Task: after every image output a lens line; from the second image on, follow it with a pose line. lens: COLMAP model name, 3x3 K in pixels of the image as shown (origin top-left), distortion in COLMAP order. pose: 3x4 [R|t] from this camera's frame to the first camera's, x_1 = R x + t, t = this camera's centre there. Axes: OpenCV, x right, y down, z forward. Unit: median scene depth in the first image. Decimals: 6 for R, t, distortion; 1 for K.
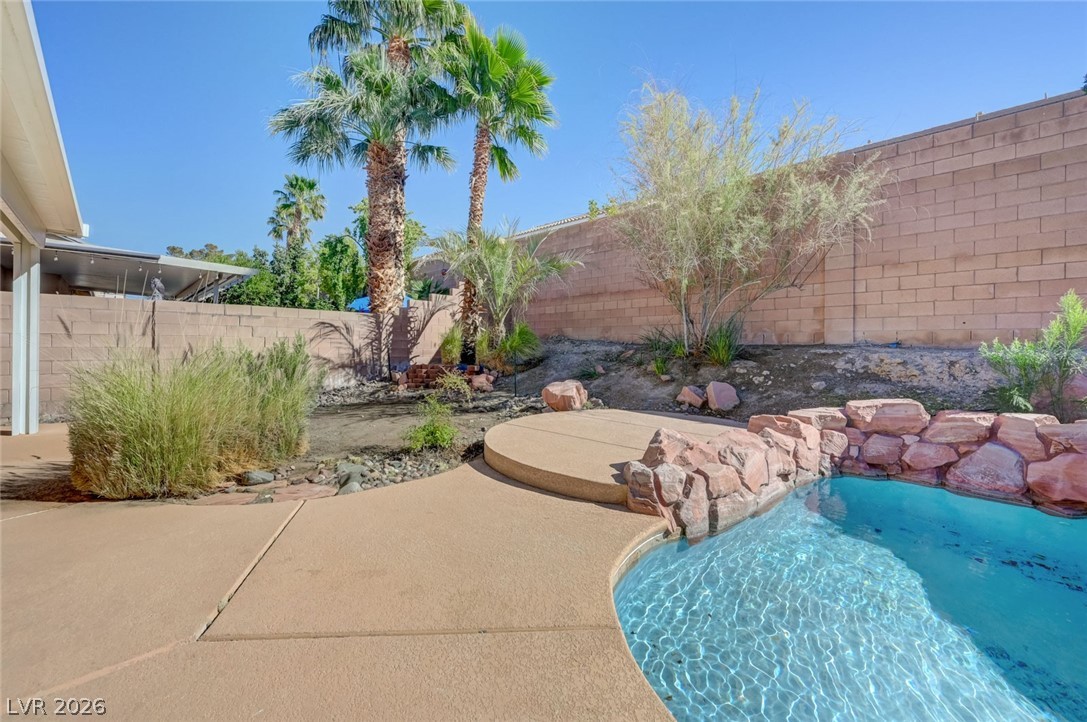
lens RADIAL K [[435.9, 0, 547.5], [0, 435.9, 346.9], [0, 0, 1]] dist [0.000938, 0.000447]
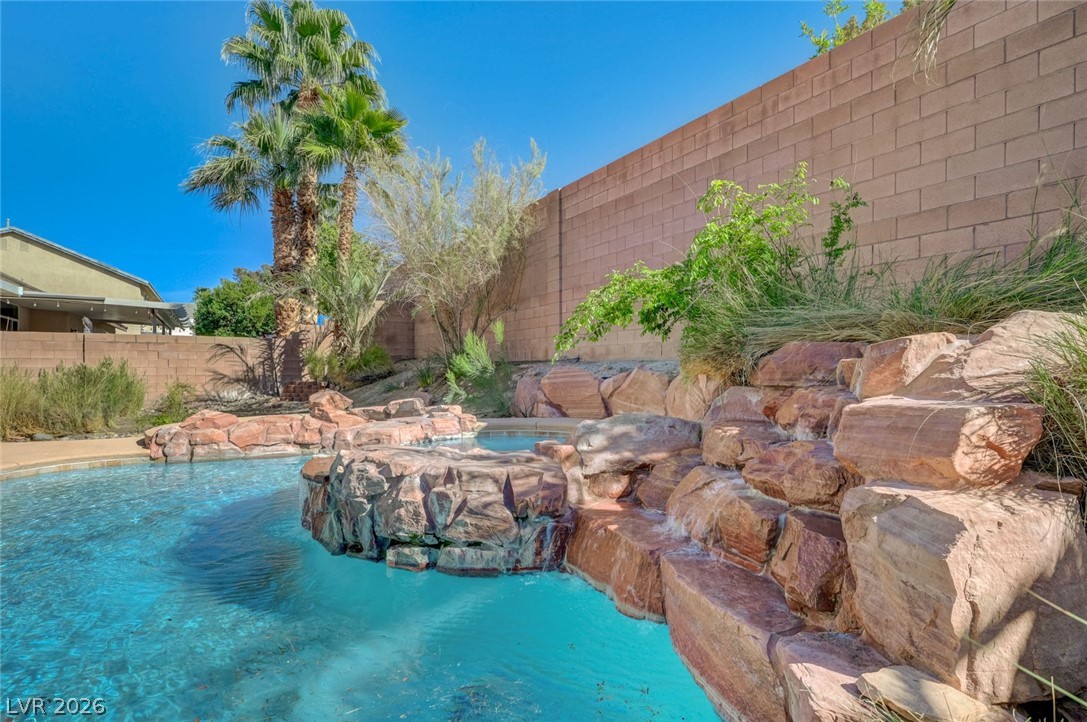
lens RADIAL K [[545.4, 0, 546.0], [0, 545.4, 373.2], [0, 0, 1]] dist [0.001994, -0.003575]
pose [[0.971051, -0.004500, -0.238831, 1.014439], [0.007141, 0.999923, 0.010194, 0.015665], [0.238767, -0.011604, 0.971008, -0.374026]]
